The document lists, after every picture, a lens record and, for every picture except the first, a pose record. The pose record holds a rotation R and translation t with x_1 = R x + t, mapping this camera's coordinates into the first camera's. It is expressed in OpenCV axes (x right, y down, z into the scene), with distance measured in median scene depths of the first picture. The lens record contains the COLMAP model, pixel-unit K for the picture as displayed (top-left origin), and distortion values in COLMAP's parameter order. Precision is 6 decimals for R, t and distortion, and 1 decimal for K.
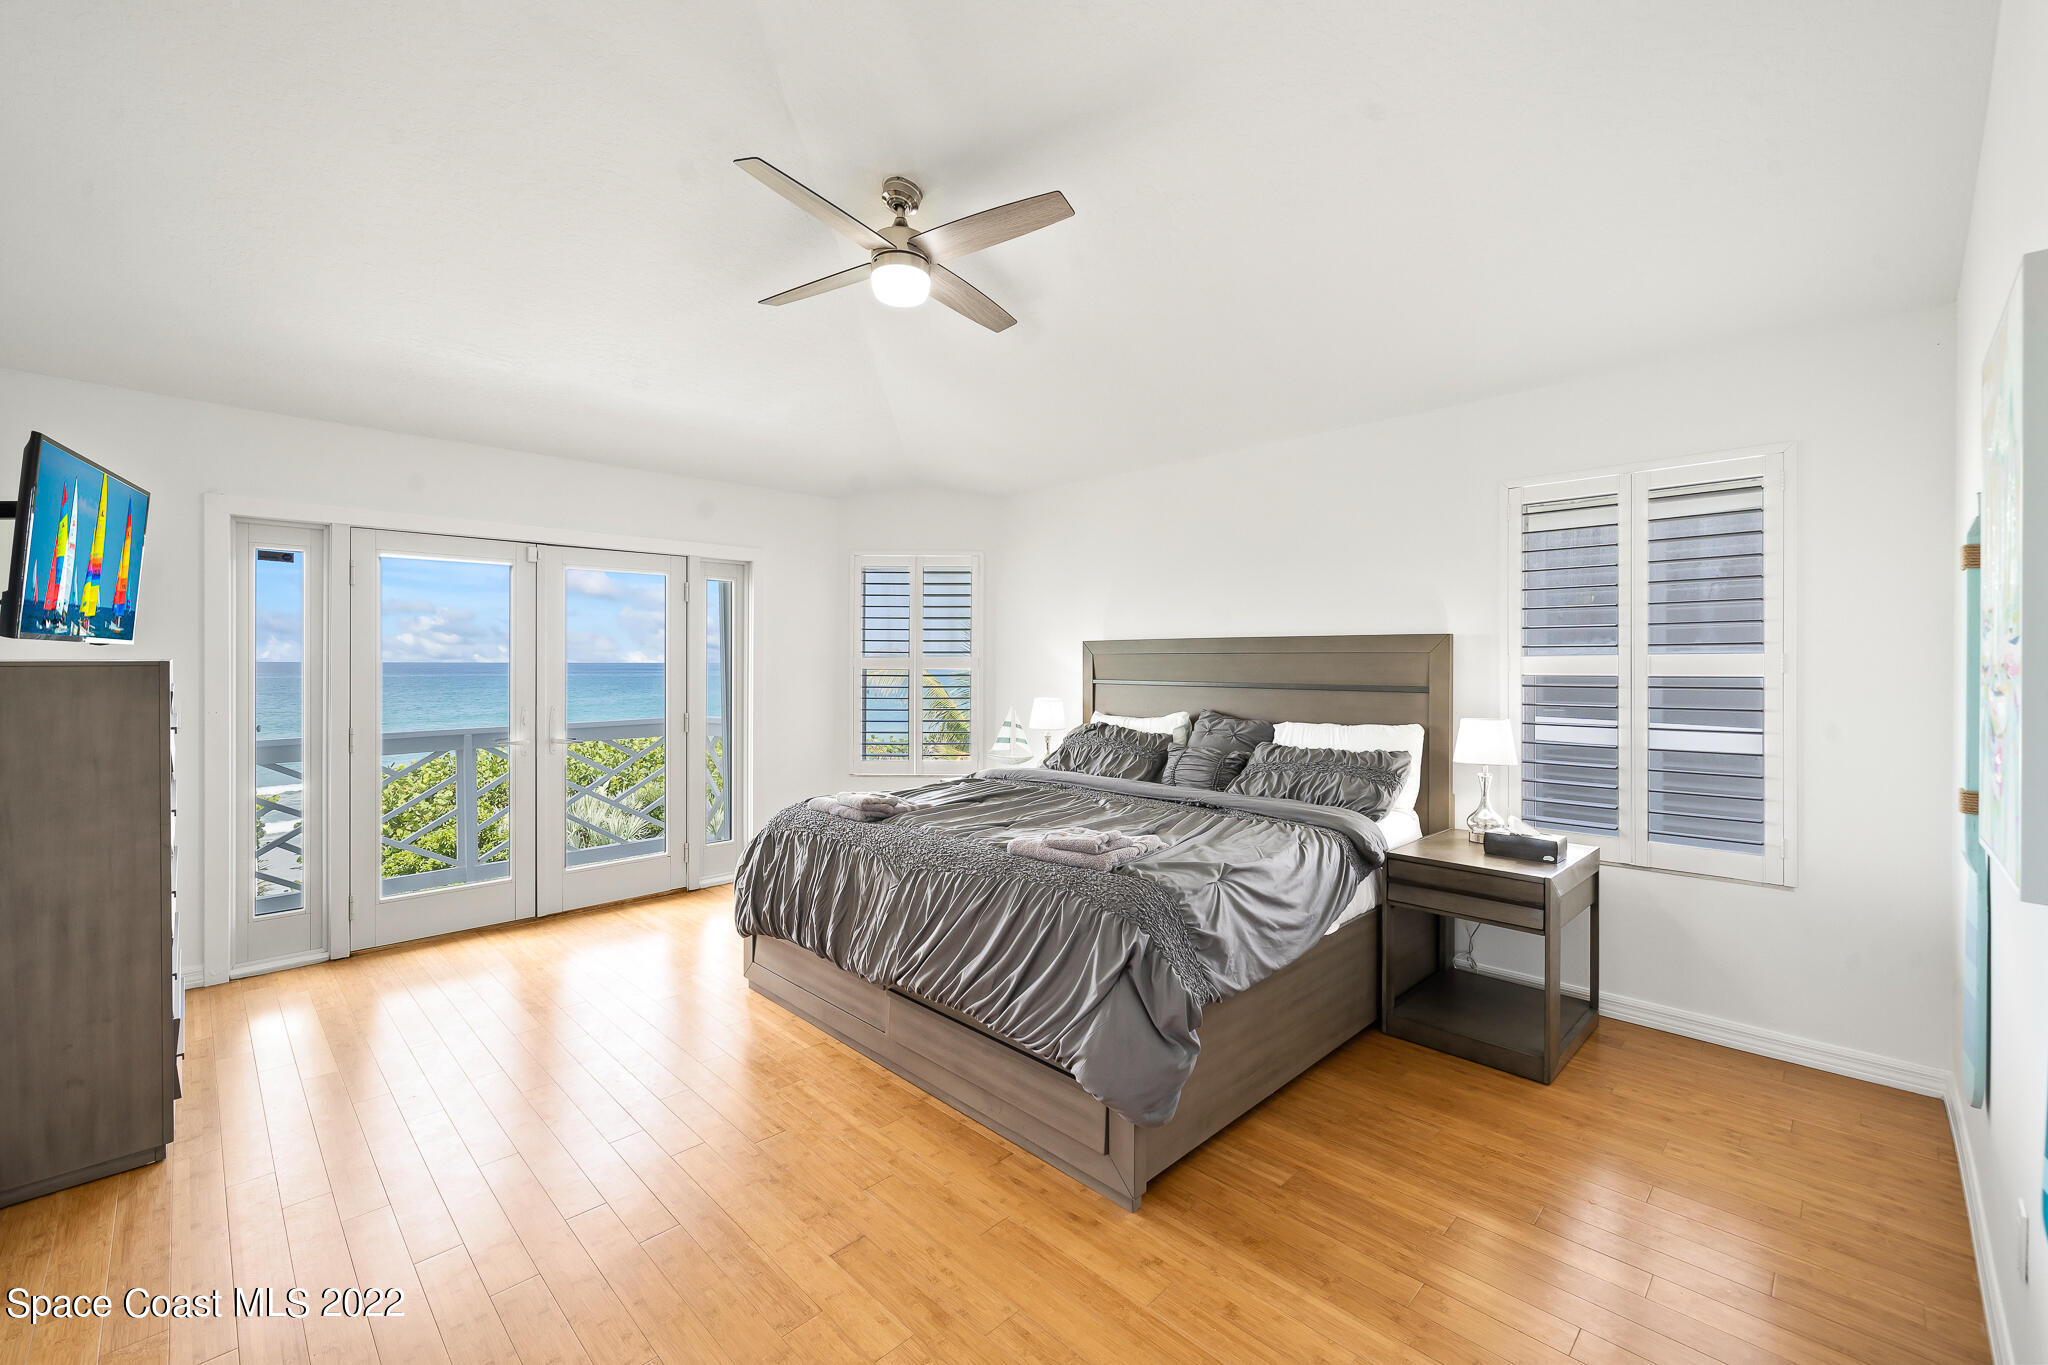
lens RADIAL K [[839.5, 0, 1026.6], [0, 839.5, 657.2], [0, 0, 1]] dist [0.000724, 0.000208]
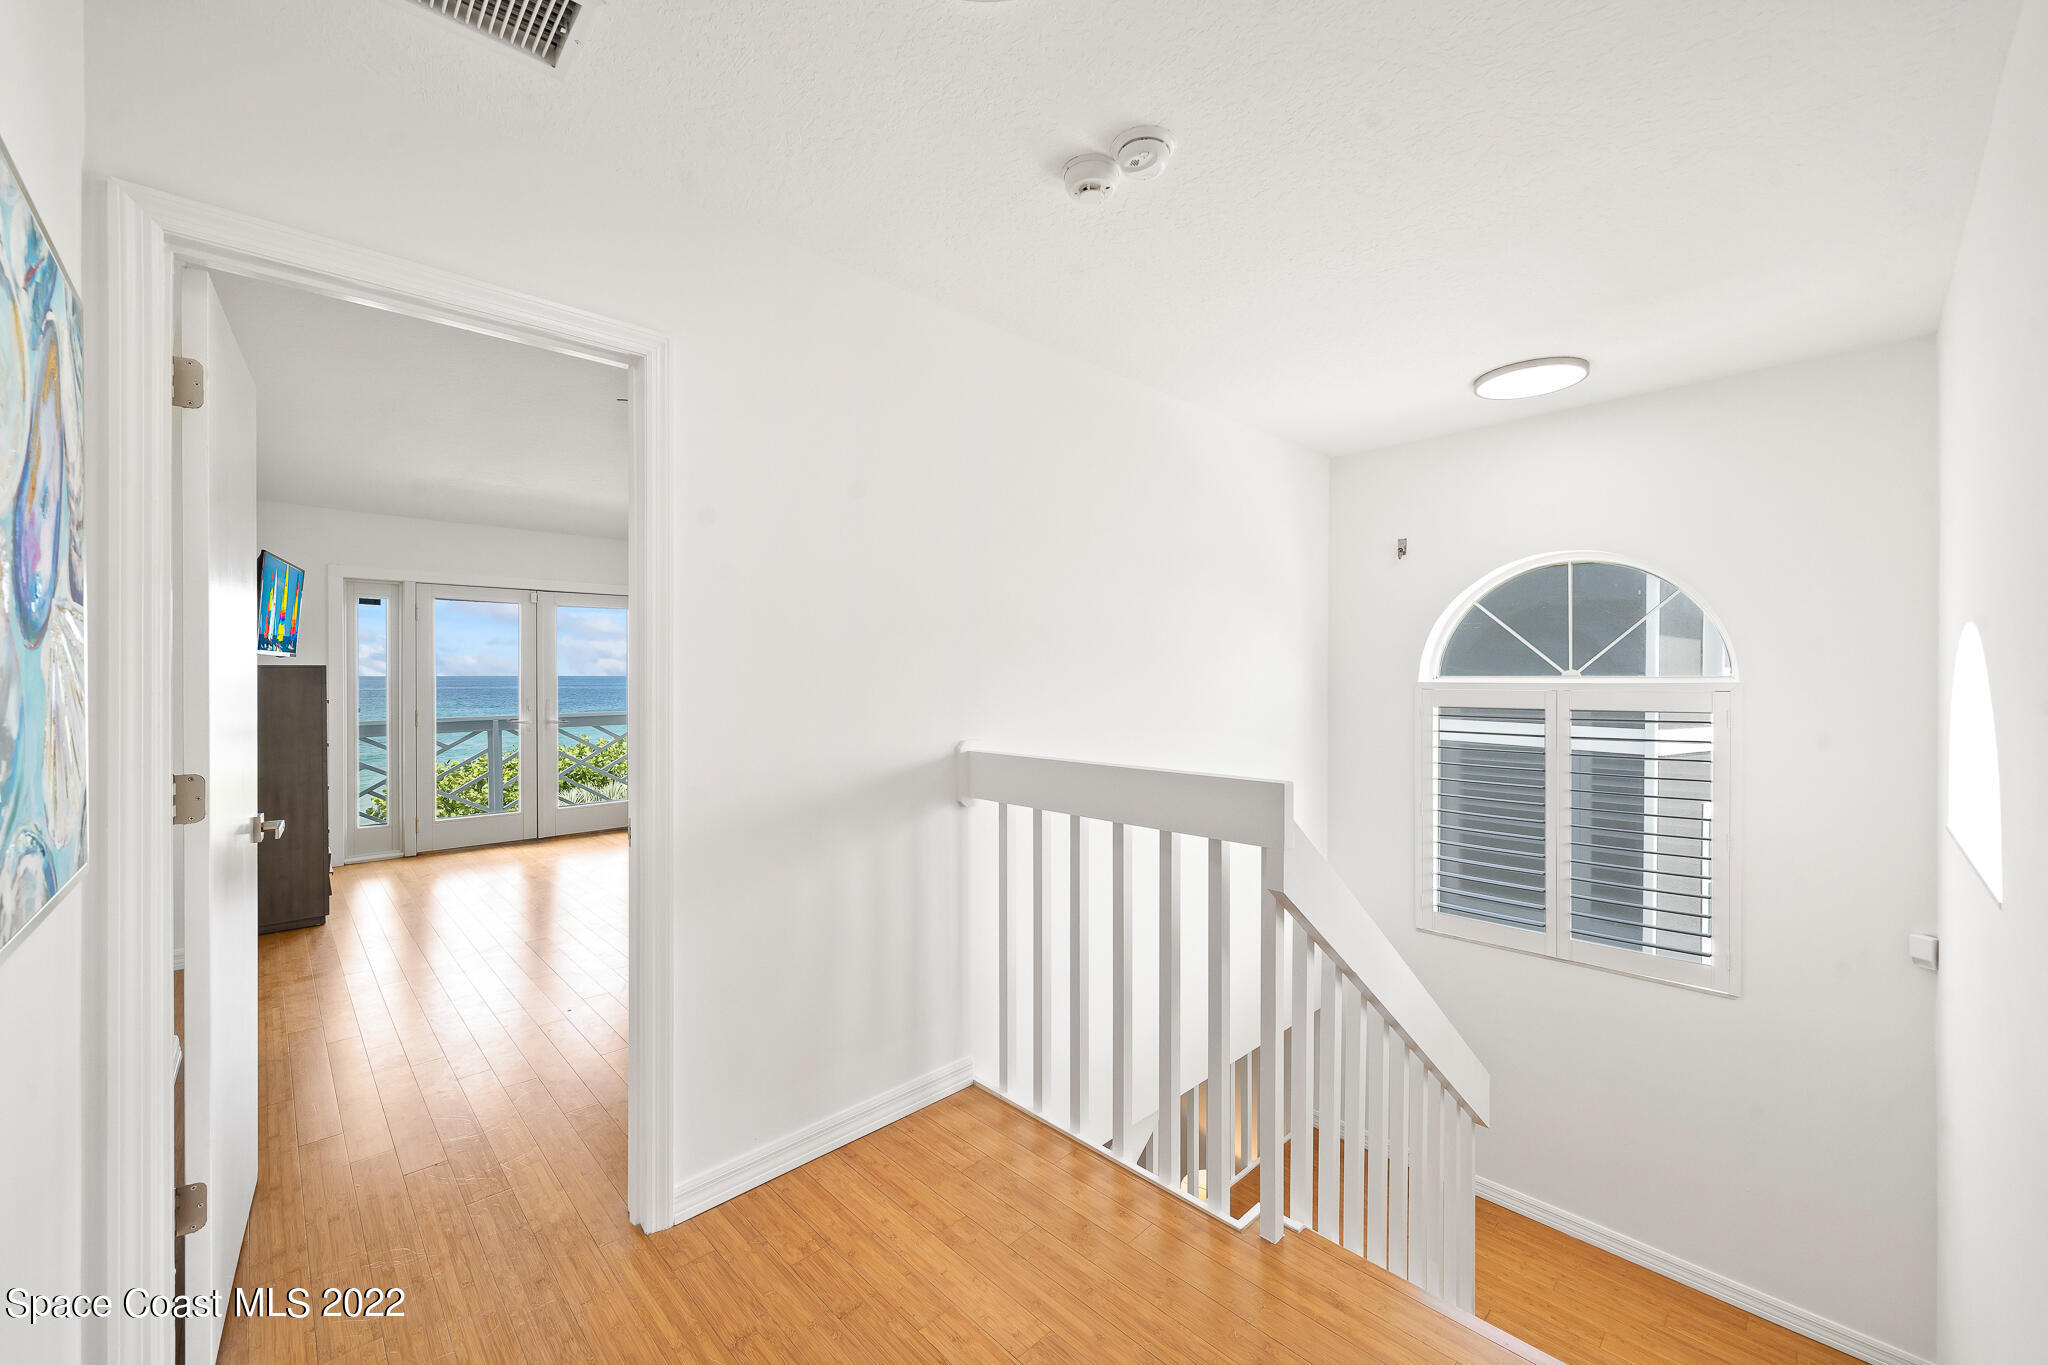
lens RADIAL K [[786.8, 0, 1018.8], [0, 786.8, 673.6], [0, 0, 1]] dist [-0.002444, -0.000132]
pose [[0.999809, -0.002615, -0.019362, 0.338787], [0.002667, 0.999993, 0.002663, 0.013848], [0.019355, -0.002714, 0.999809, -0.432544]]
